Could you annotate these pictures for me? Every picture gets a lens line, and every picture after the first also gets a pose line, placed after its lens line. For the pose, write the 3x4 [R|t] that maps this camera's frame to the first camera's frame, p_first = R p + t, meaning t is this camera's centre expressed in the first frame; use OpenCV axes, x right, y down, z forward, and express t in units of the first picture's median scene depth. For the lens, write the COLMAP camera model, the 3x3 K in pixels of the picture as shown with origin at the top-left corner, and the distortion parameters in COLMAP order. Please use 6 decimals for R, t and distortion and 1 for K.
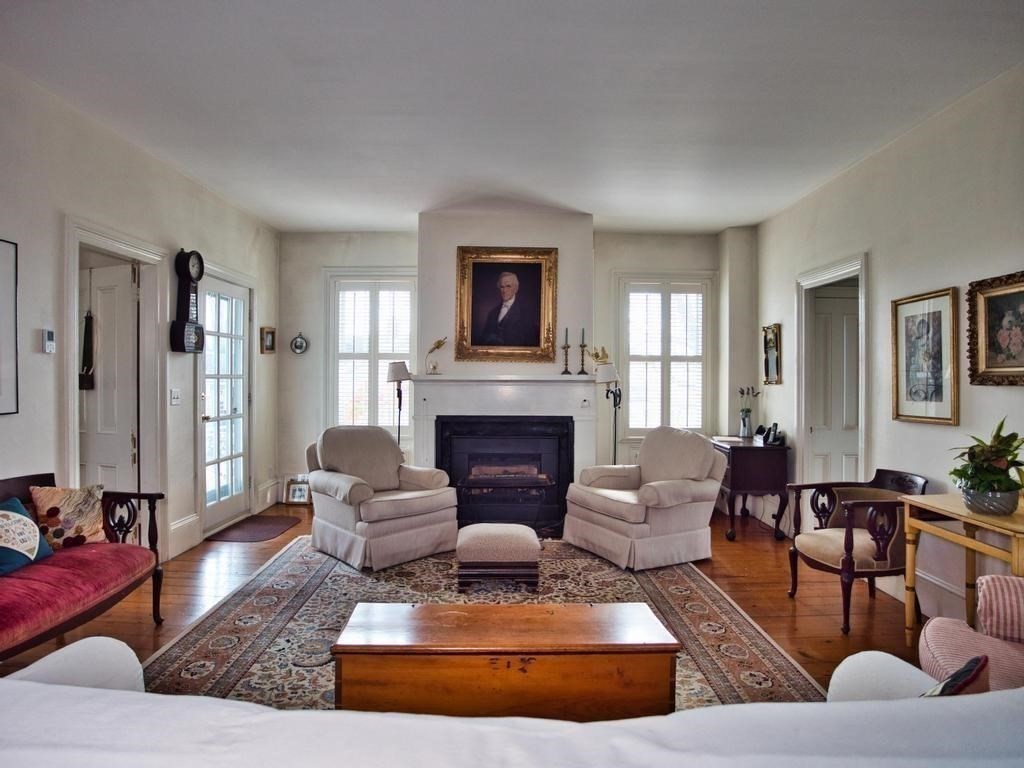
lens RADIAL K [[610.6, 0, 512.0], [0, 610.6, 384.0], [0, 0, 1]] dist [-0.097585, 0.033400]
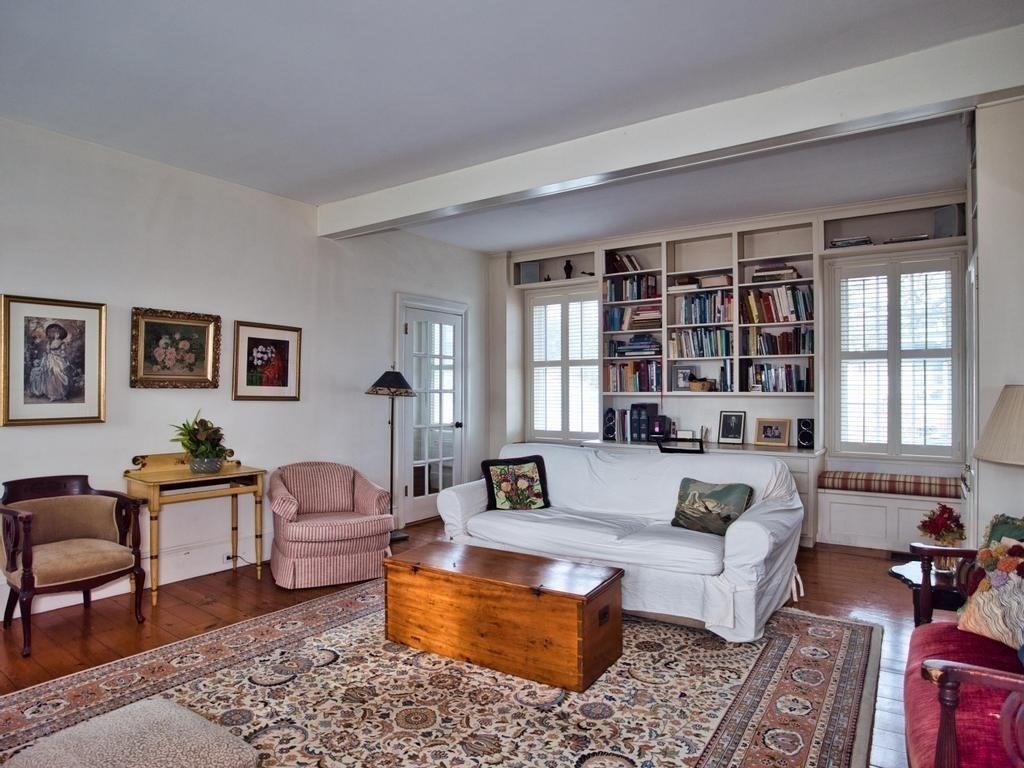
lens RADIAL K [[610.6, 0, 512.0], [0, 610.6, 384.0], [0, 0, 1]] dist [-0.097585, 0.033400]
pose [[-0.815987, 0.001186, 0.578069, -0.659107], [-0.001776, 0.999988, -0.004560, -0.002090], [-0.578068, -0.004748, -0.815975, 1.662936]]
